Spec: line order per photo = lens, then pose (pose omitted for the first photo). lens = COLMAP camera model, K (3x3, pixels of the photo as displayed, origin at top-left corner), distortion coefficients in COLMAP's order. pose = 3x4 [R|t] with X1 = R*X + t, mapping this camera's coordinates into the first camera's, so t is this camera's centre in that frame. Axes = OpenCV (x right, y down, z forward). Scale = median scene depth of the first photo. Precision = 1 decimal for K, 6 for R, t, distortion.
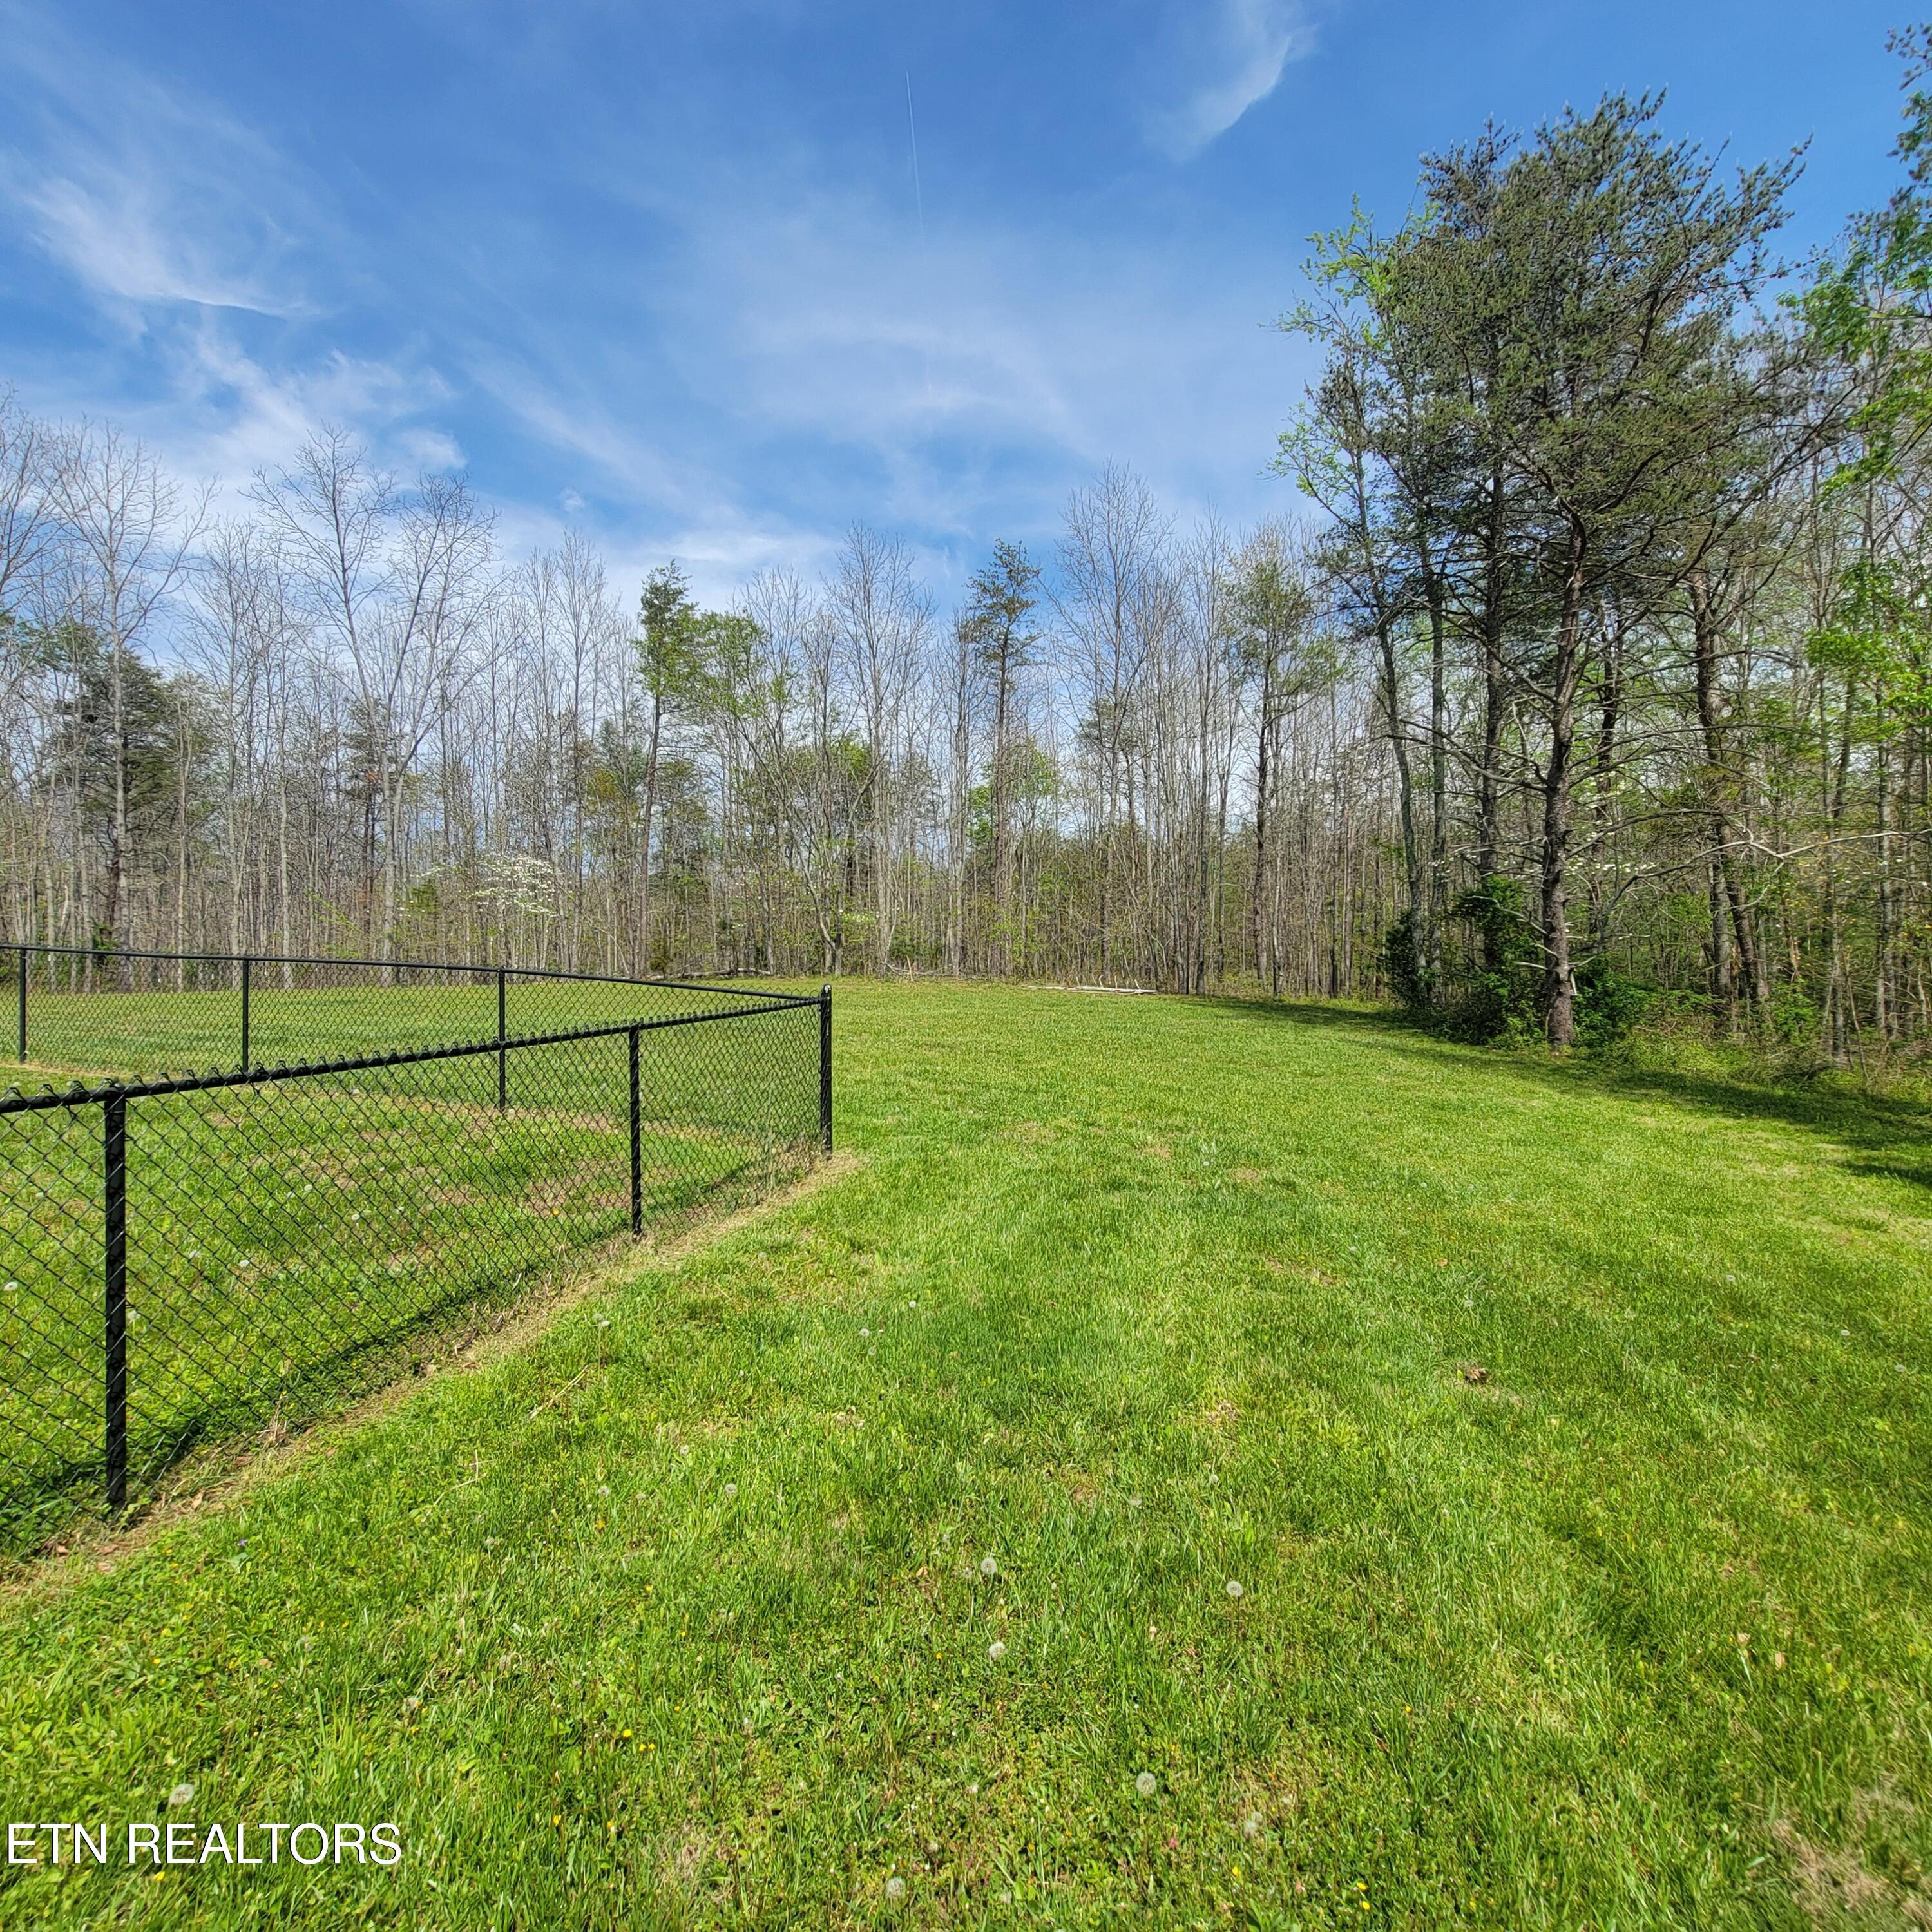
lens RADIAL K [[1129.7, 0, 964.9], [0, 1129.7, 956.0], [0, 0, 1]] dist [0.053265, -0.004388]
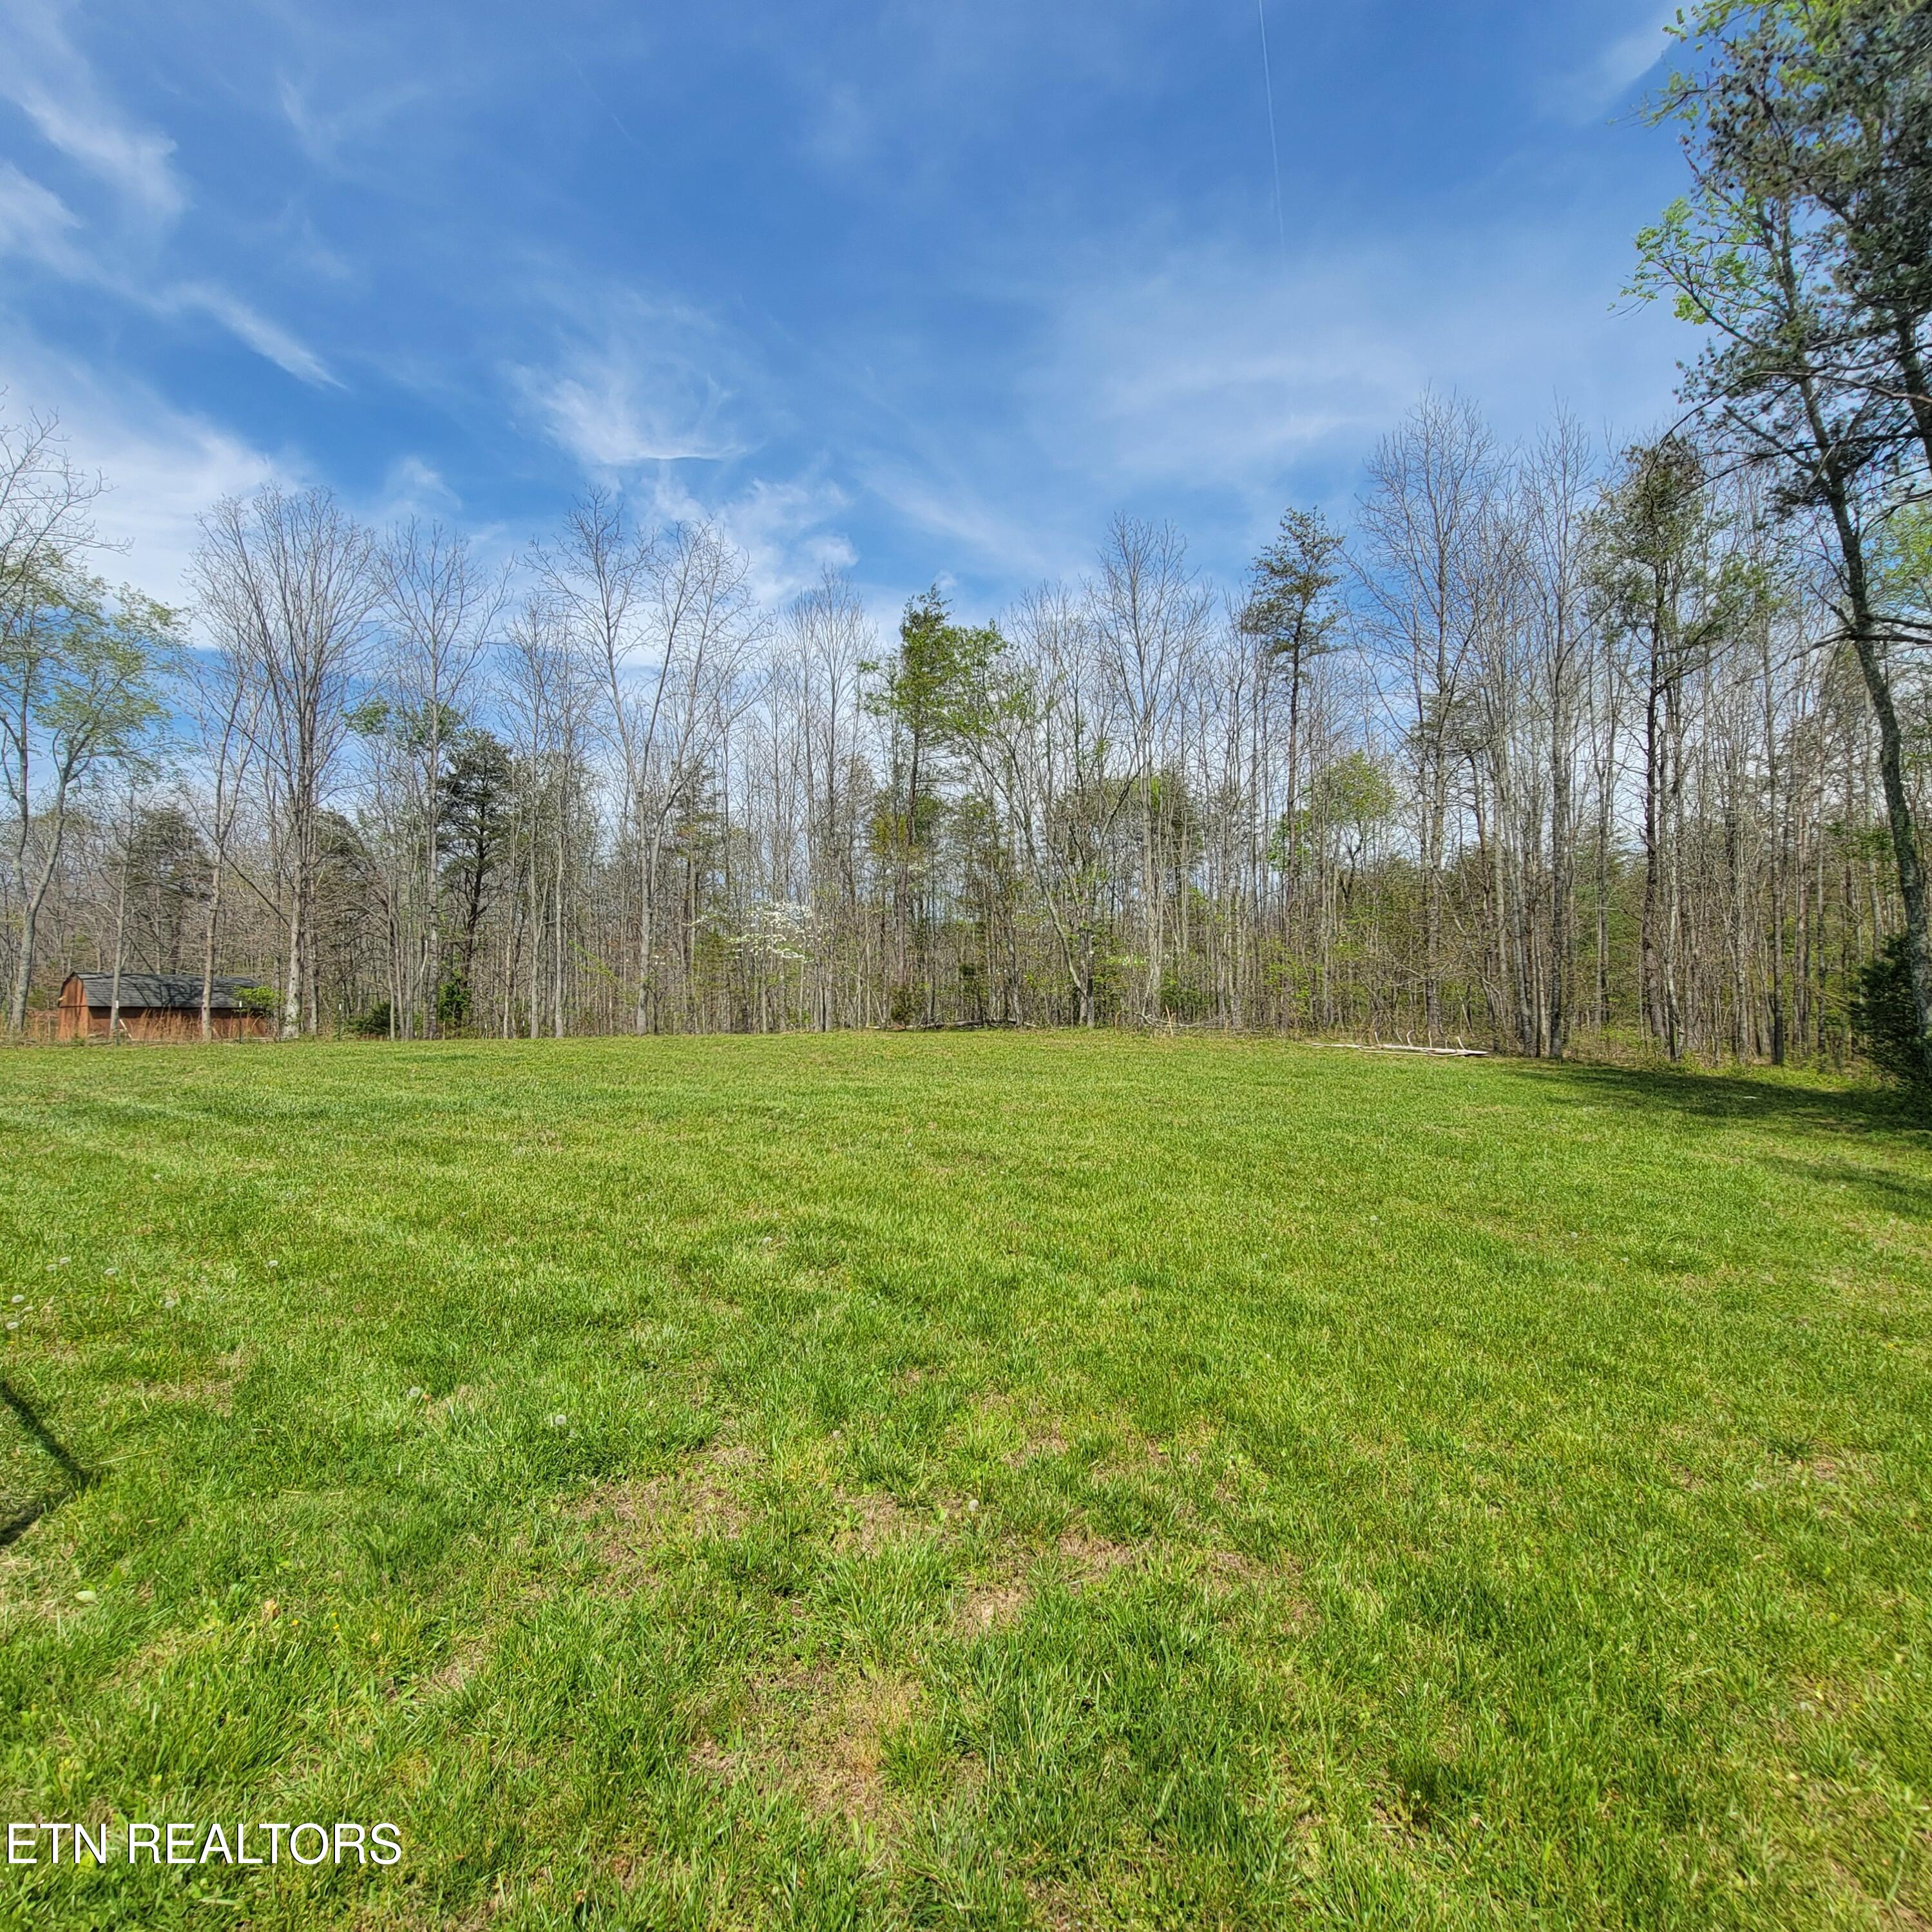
lens RADIAL K [[1129.7, 0, 964.9], [0, 1129.7, 956.0], [0, 0, 1]] dist [0.053265, -0.004388]
pose [[0.950179, -0.016587, -0.311263, 0.059158], [0.004101, 0.999162, -0.040724, -0.002387], [0.311678, 0.037419, 0.949451, 0.135092]]
